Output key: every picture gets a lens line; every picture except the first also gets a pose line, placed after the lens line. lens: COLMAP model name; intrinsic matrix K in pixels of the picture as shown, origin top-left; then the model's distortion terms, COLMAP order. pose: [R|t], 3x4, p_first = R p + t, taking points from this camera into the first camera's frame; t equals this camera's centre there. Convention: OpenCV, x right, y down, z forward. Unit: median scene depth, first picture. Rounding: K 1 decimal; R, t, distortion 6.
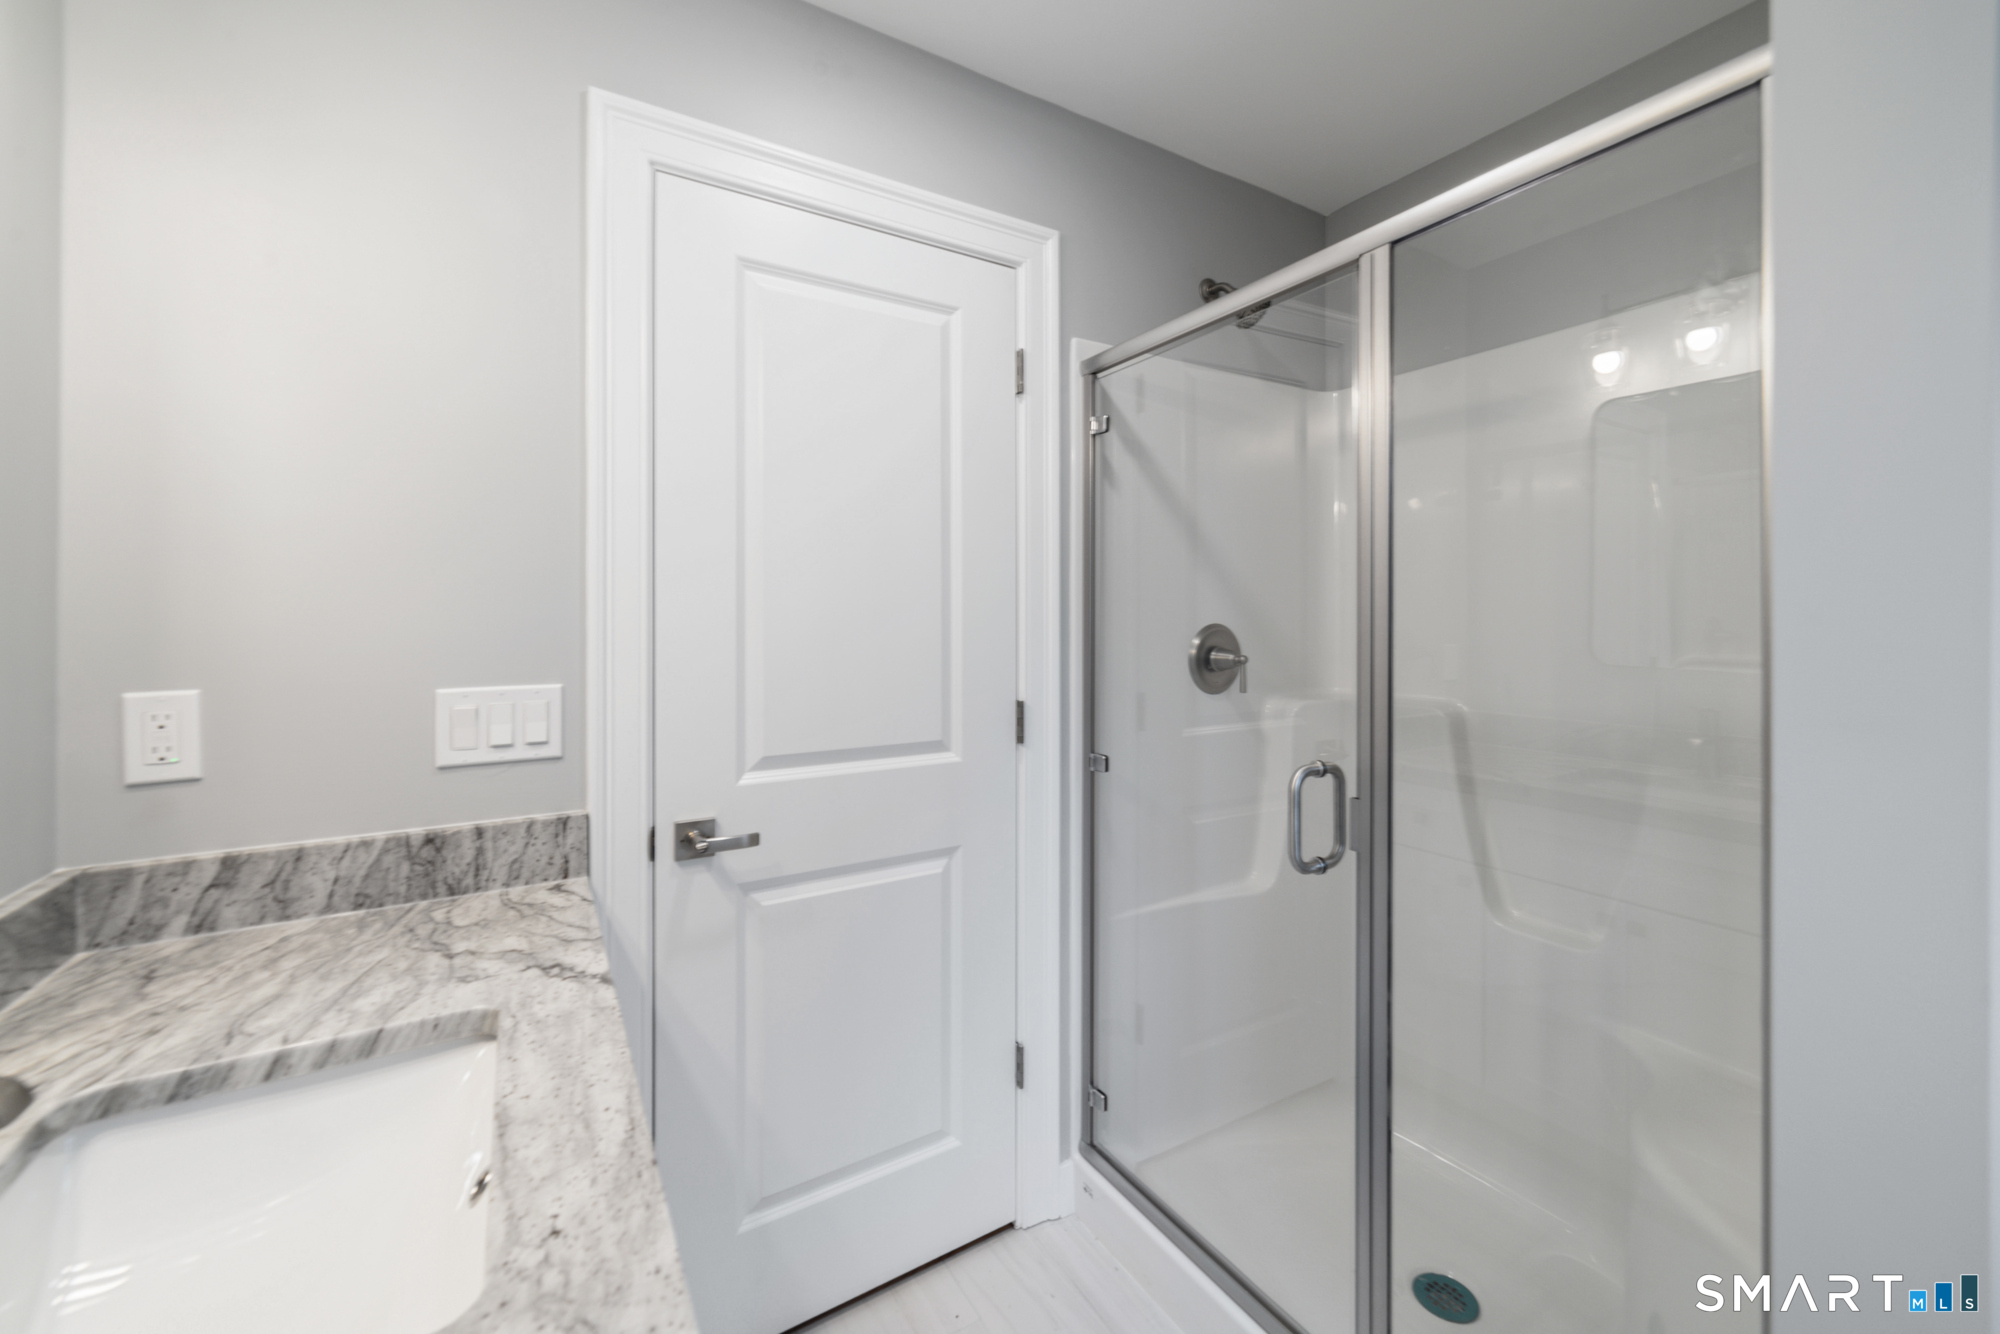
lens RADIAL K [[788.8, 0, 1004.2], [0, 788.8, 626.6], [0, 0, 1]] dist [0.001337, 0.000203]
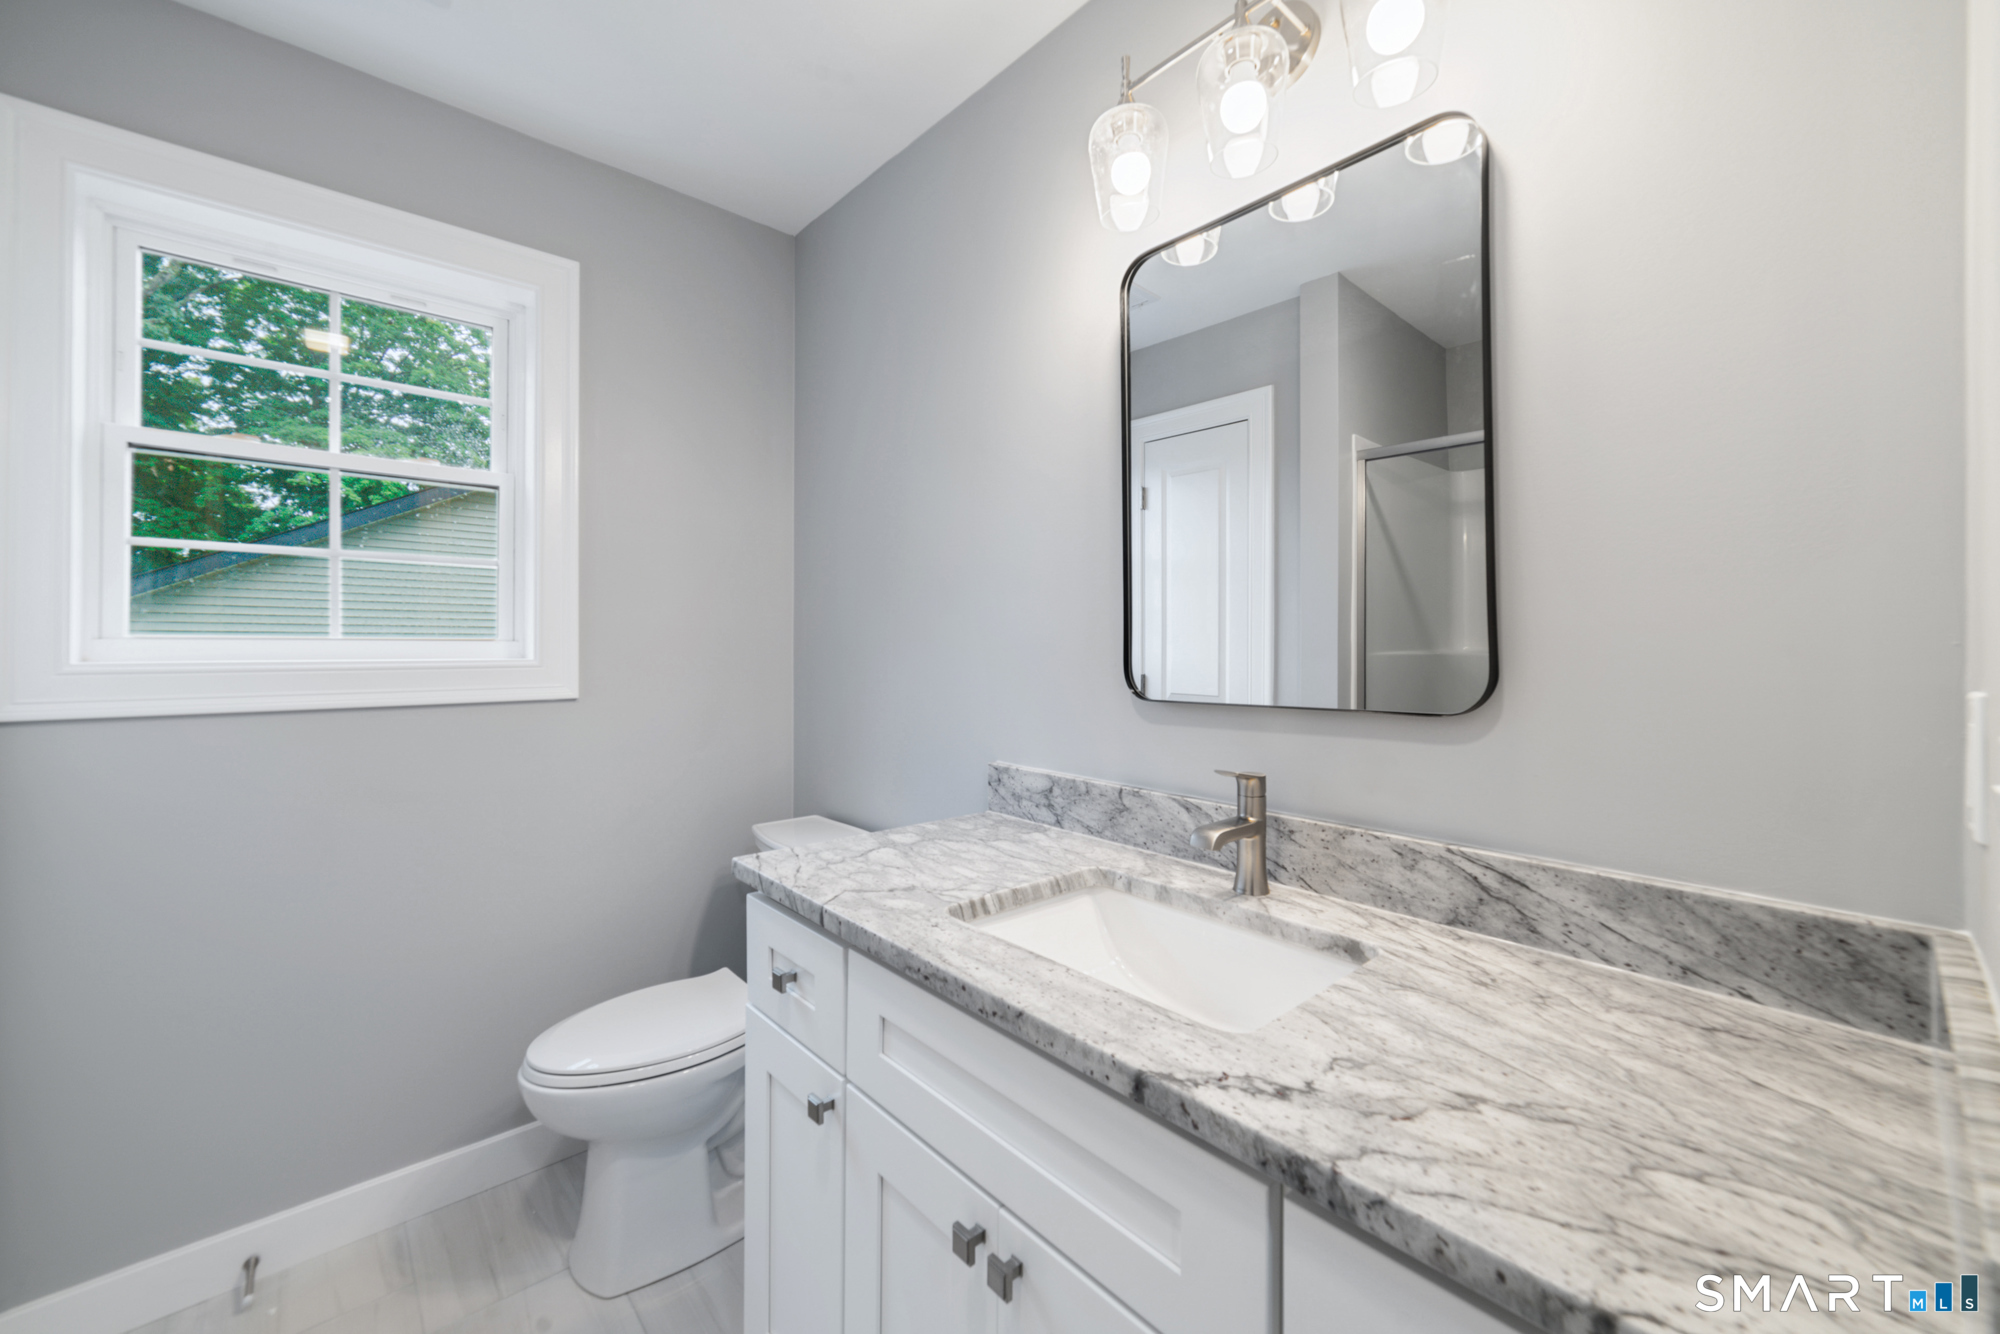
lens RADIAL K [[788.8, 0, 995.4], [0, 788.8, 645.7], [0, 0, 1]] dist [0.001337, 0.000203]
pose [[-0.984406, -0.000081, -0.175912, -0.220963], [-0.002610, 0.999897, 0.014143, 0.043180], [0.175892, 0.014381, -0.984304, 1.662016]]
